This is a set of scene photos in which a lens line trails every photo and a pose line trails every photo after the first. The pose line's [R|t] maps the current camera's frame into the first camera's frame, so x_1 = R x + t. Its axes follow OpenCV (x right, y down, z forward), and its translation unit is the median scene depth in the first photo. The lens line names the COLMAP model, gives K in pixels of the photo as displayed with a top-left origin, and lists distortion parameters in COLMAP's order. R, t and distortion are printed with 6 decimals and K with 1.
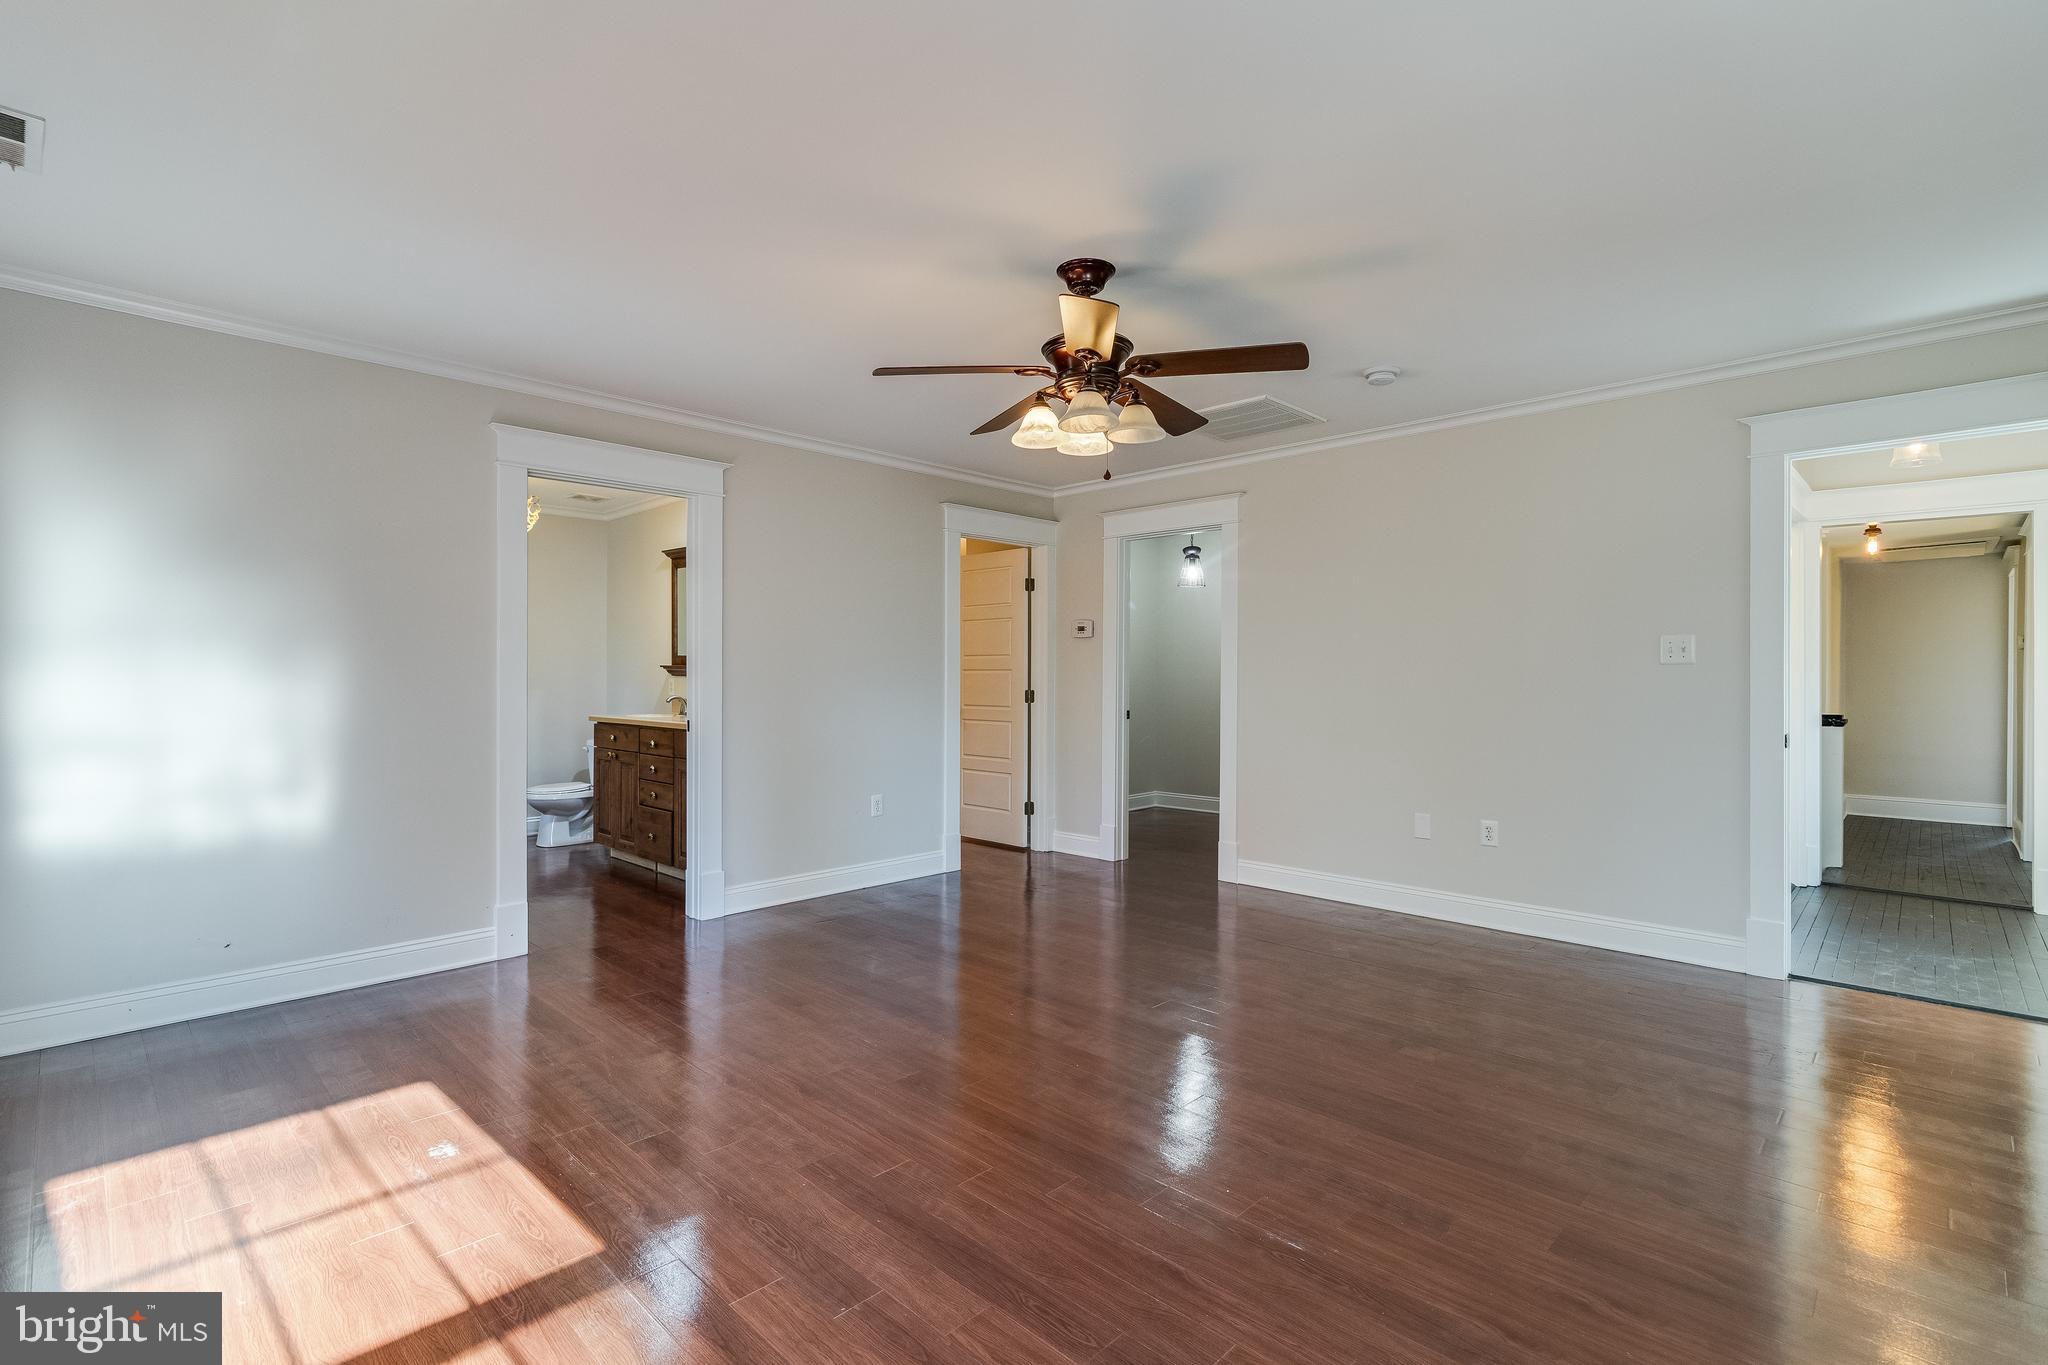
lens RADIAL K [[953.7, 0, 1024.0], [0, 953.7, 682.5], [0, 0, 1]] dist [-0.001046, -0.000052]
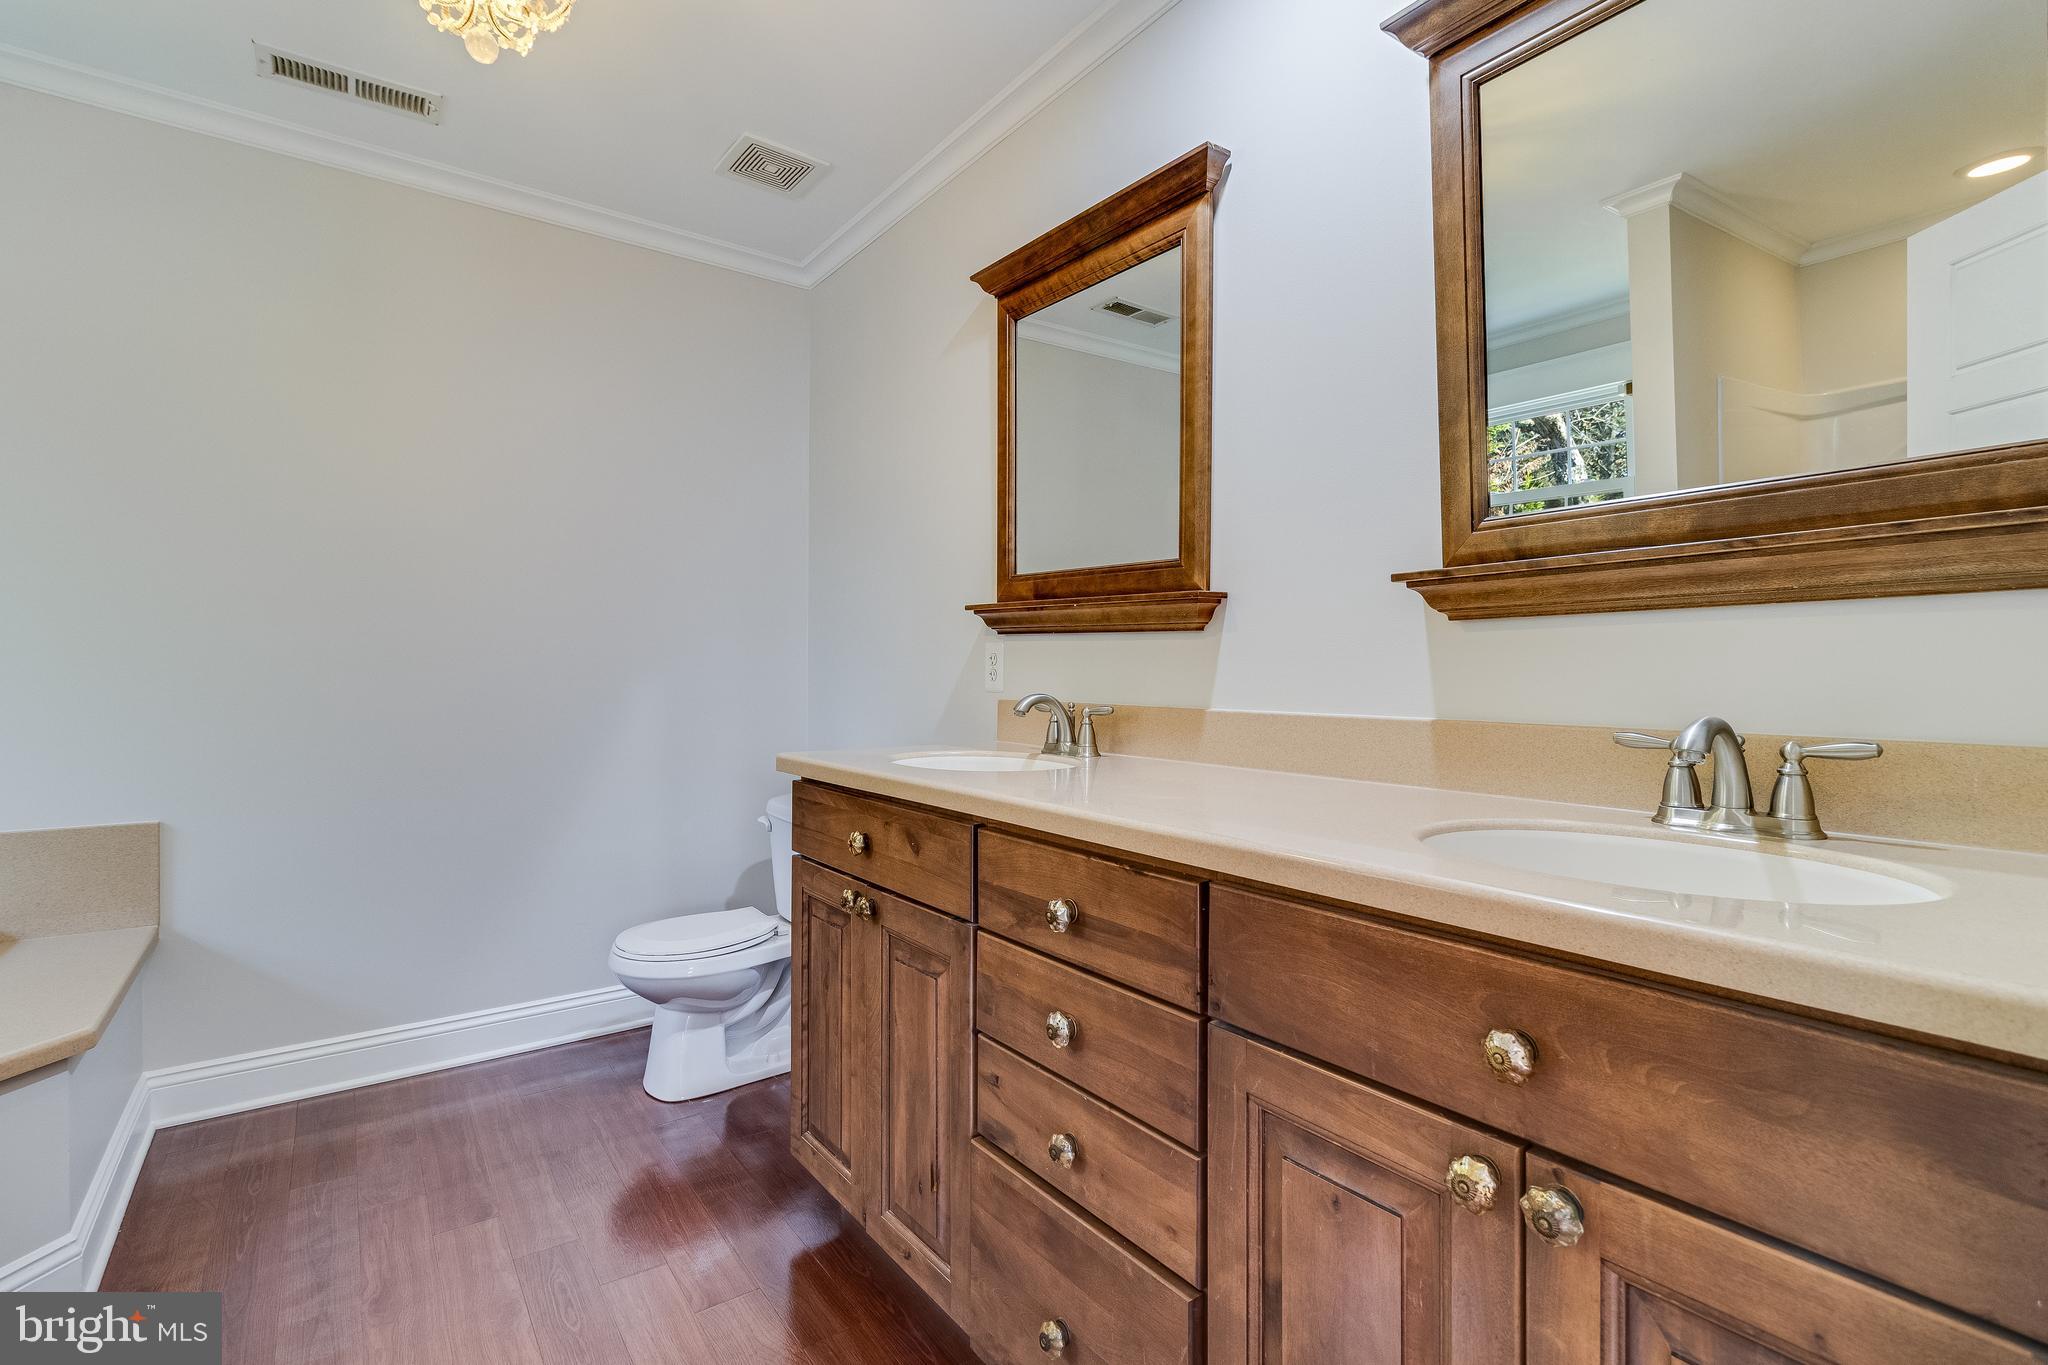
lens RADIAL K [[953.7, 0, 1024.0], [0, 953.7, 682.5], [0, 0, 1]] dist [-0.001046, -0.000052]
pose [[0.986039, 0.000102, -0.166514, -0.301325], [0.001430, 0.999958, 0.009080, 0.007837], [0.166508, -0.009192, 0.985997, 0.656227]]
